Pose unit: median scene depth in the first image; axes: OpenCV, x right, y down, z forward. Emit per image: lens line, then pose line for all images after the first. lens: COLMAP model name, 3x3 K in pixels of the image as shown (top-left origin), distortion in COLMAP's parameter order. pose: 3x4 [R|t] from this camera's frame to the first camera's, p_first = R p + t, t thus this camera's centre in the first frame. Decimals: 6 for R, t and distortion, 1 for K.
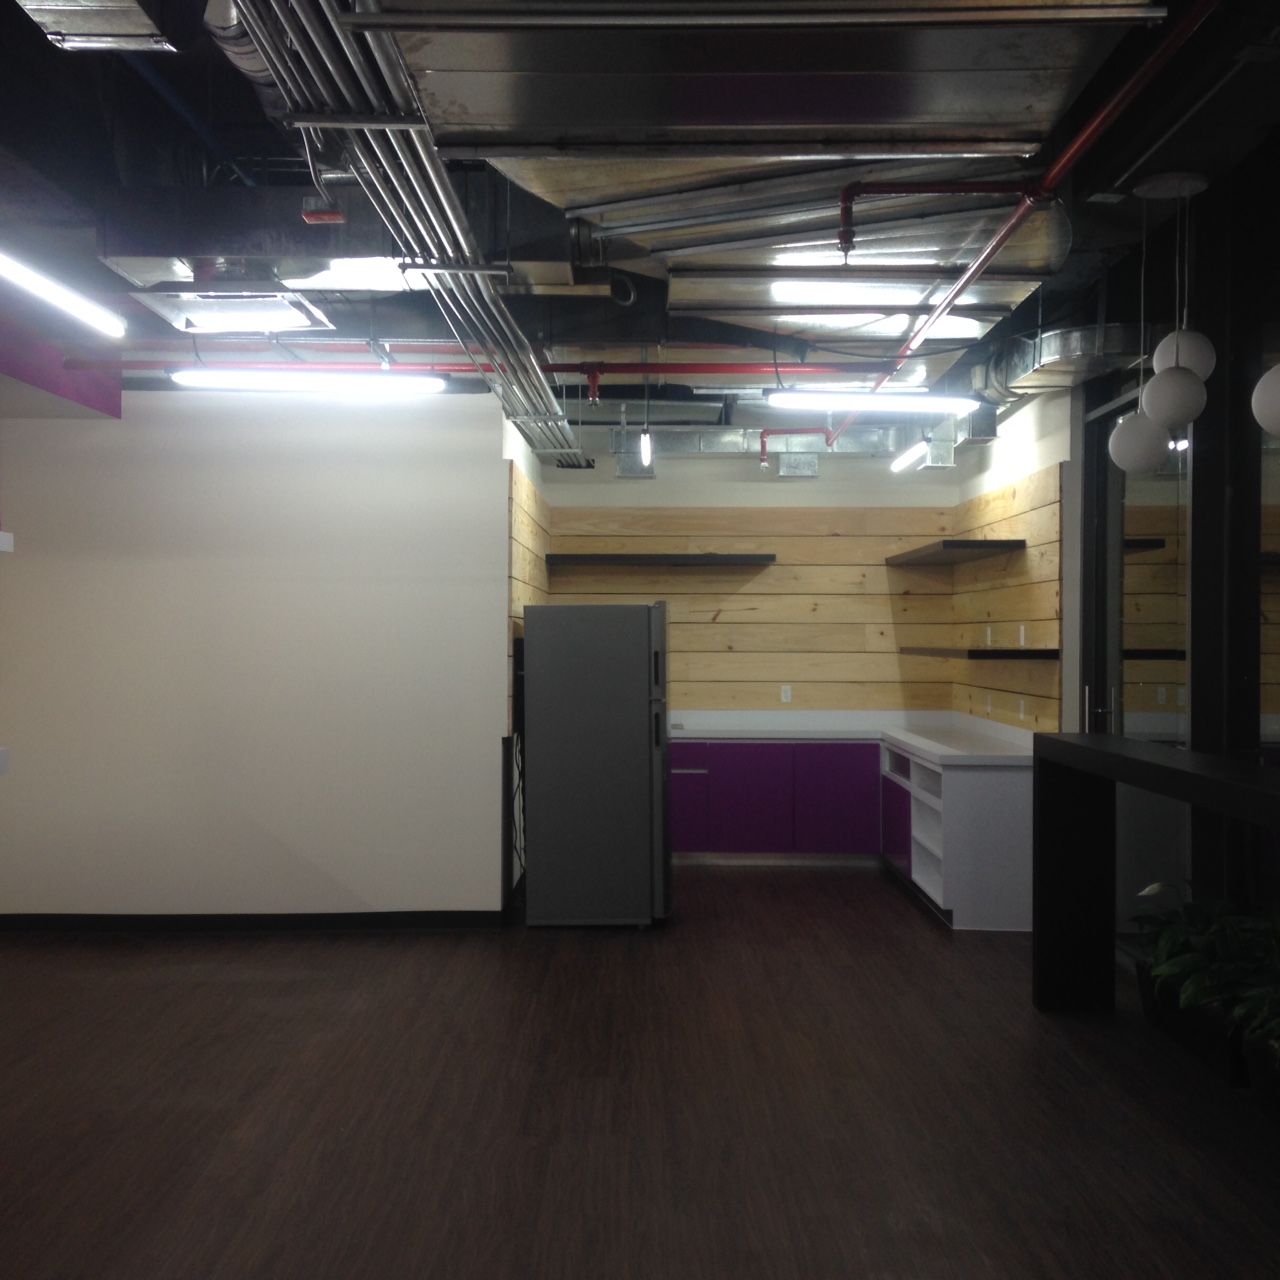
lens RADIAL K [[1472.3, 0, 640.0], [0, 1472.3, 640.0], [0, 0, 1]] dist [0.141935, -0.007365]
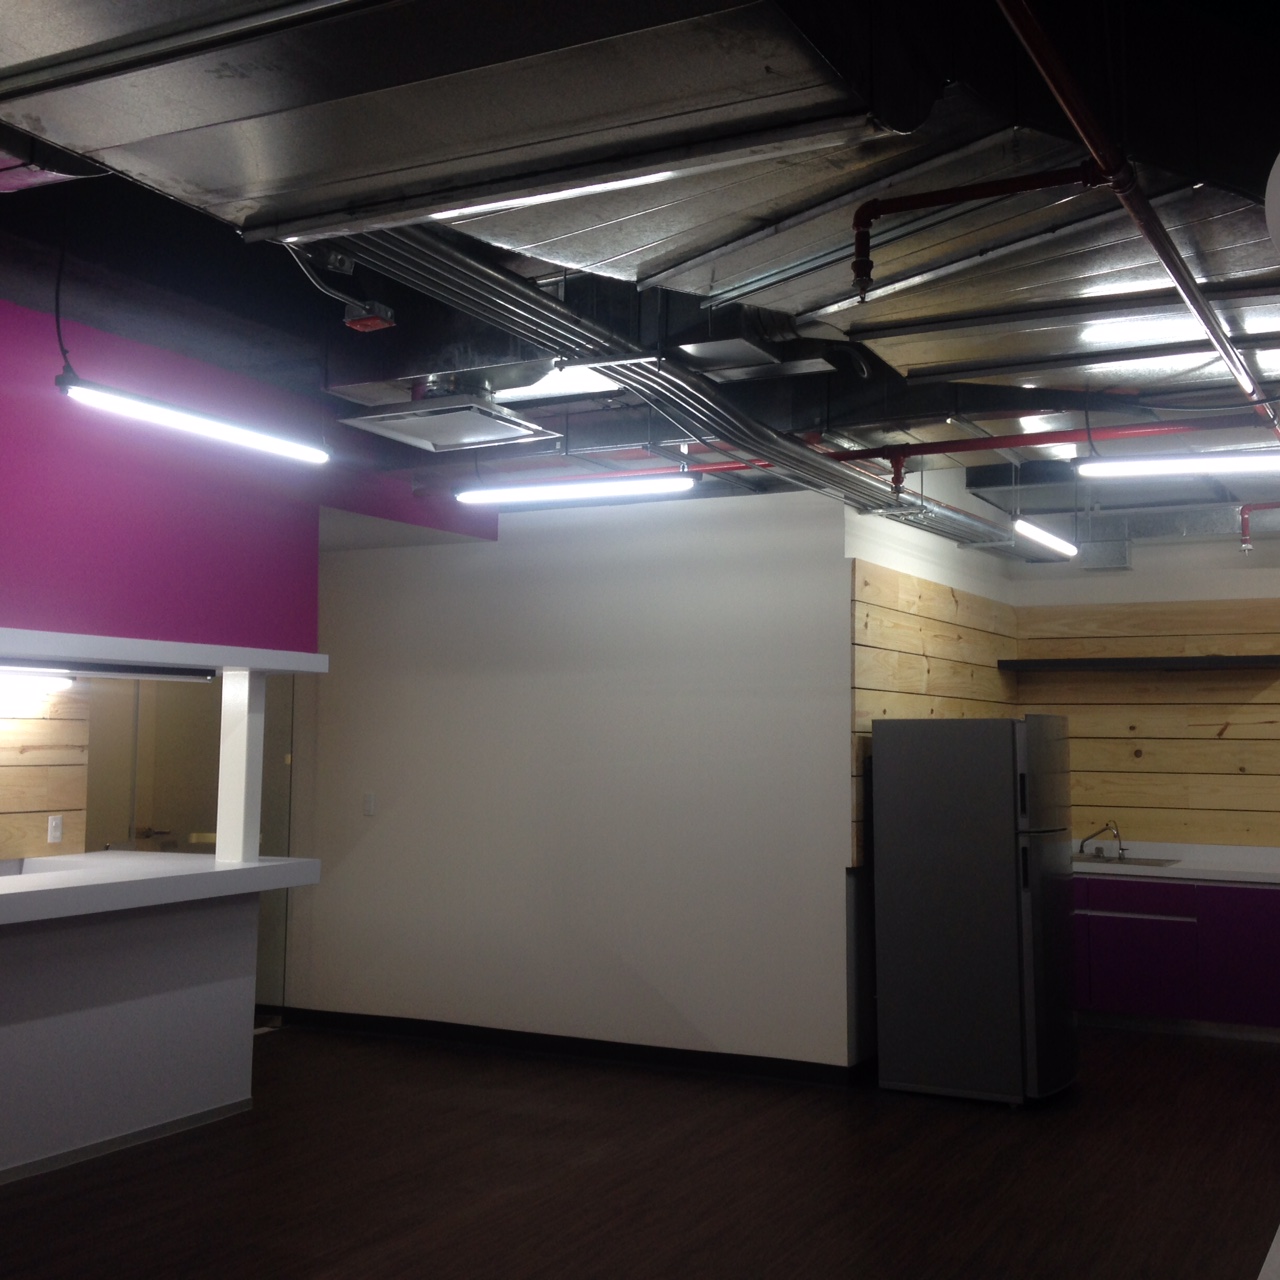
lens RADIAL K [[1504.6, 0, 640.0], [0, 1504.6, 640.0], [0, 0, 1]] dist [0.120335, -0.031428]
pose [[0.894584, -0.025488, -0.446173, 0.205225], [-0.006830, 0.997476, -0.070676, -0.005839], [0.446848, 0.066273, 0.892152, 0.118352]]
